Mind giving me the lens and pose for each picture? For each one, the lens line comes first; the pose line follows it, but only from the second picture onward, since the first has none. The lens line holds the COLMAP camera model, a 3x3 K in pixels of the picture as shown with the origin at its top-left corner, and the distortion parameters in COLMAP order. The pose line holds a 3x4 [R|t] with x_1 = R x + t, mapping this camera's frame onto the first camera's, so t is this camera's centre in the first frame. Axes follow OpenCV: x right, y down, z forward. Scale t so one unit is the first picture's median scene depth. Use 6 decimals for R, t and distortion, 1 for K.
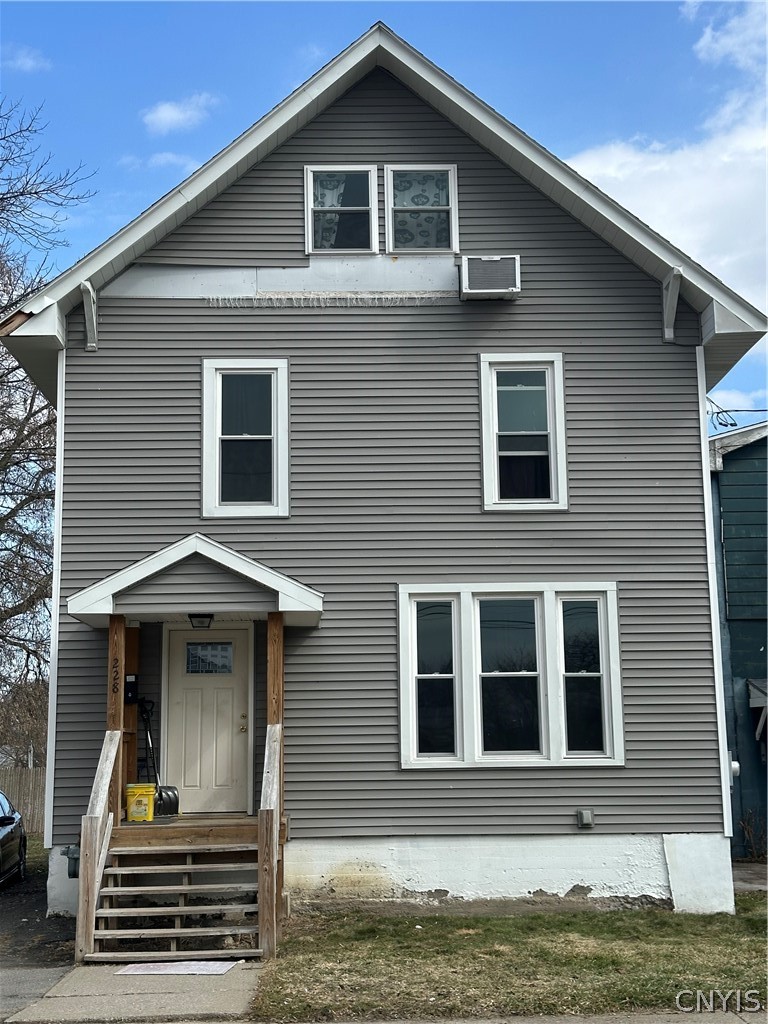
lens RADIAL K [[1482.4, 0, 384.0], [0, 1482.4, 512.0], [0, 0, 1]] dist [0.137957, -0.036044]
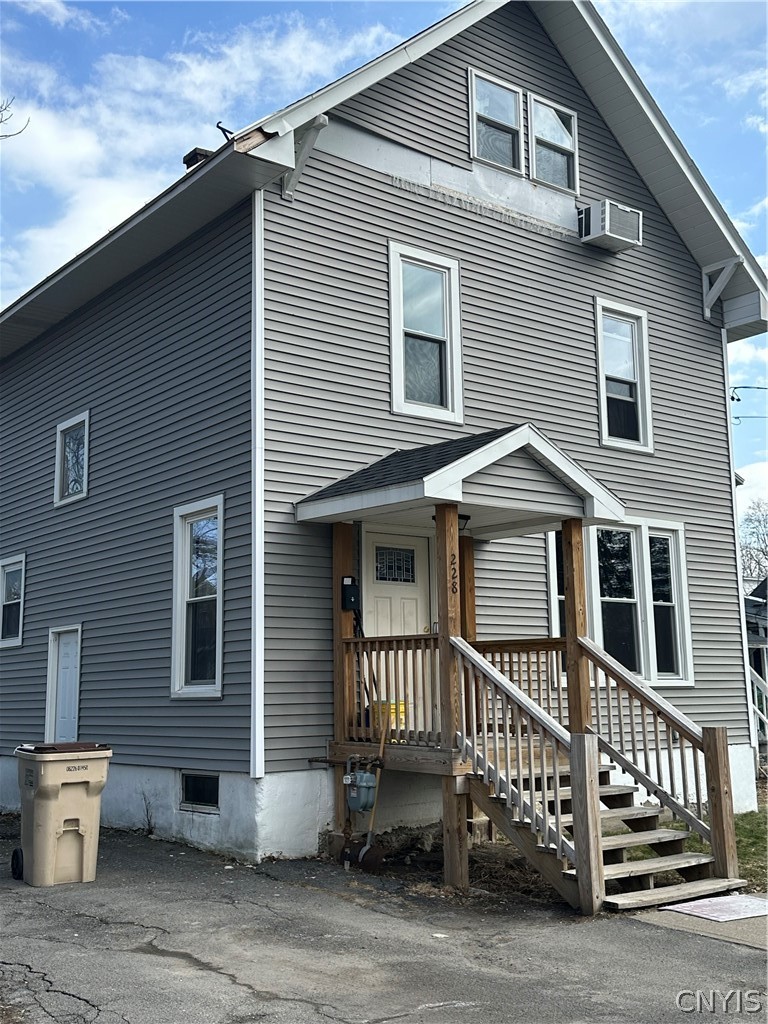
lens RADIAL K [[1126.8, 0, 384.0], [0, 1126.8, 512.0], [0, 0, 1]] dist [0.210114, -0.512020]
pose [[0.806928, 0.096127, 0.582775, -0.526438], [-0.097884, 0.994788, -0.028555, 0.085424], [-0.582483, -0.034003, 0.812131, 0.435152]]
